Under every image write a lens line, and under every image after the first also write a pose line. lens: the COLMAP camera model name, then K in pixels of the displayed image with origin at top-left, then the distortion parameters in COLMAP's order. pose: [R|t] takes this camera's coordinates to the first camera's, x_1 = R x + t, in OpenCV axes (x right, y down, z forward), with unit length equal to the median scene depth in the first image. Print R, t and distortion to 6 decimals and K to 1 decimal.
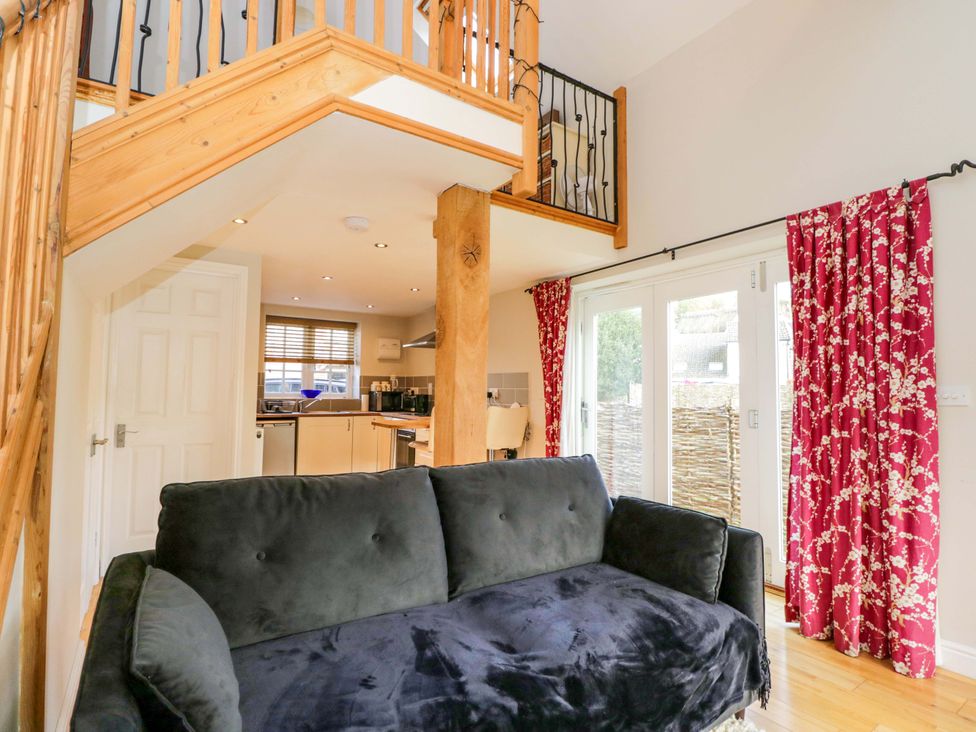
lens RADIAL K [[505.7, 0, 485.4], [0, 505.7, 364.1], [0, 0, 1]] dist [-0.004081, -0.013034]
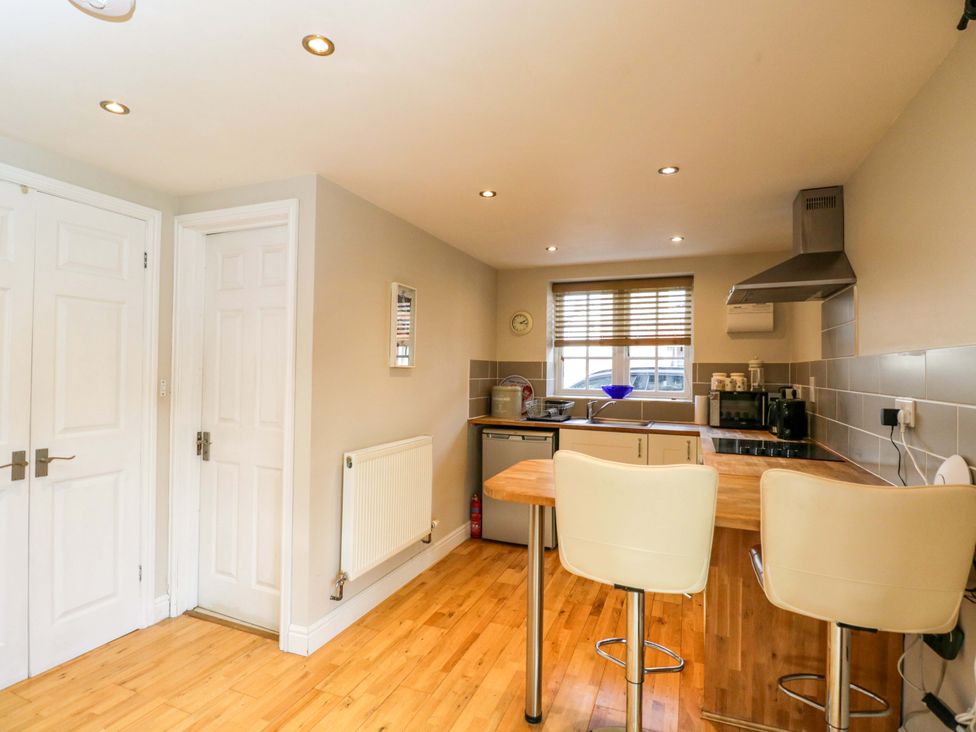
lens RADIAL K [[505.7, 0, 485.4], [0, 505.7, 364.1], [0, 0, 1]] dist [-0.004081, -0.013034]
pose [[0.563012, -0.015876, -0.826296, 0.181984], [0.038407, 0.999238, 0.006970, 0.019345], [0.825556, -0.035660, 0.563193, 0.827214]]
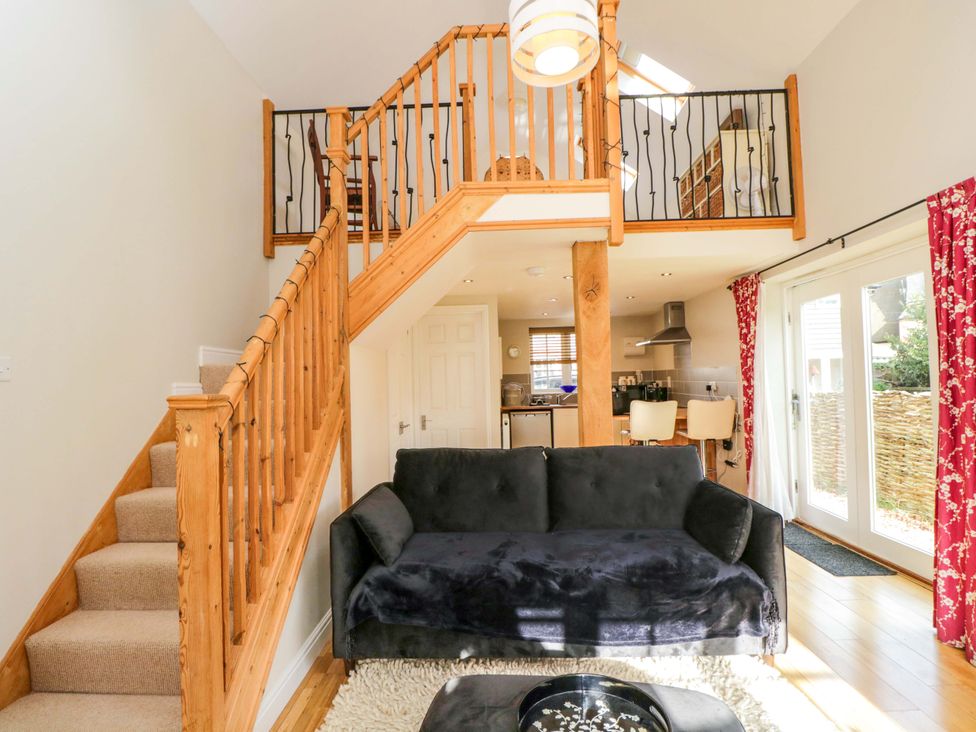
lens RADIAL K [[505.7, 0, 485.4], [0, 505.7, 364.1], [0, 0, 1]] dist [-0.004081, -0.013034]
pose [[0.815368, -0.050710, -0.576717, 0.328702], [0.065641, 0.997830, 0.005067, -0.033163], [0.575209, -0.041988, 0.816928, -0.168355]]
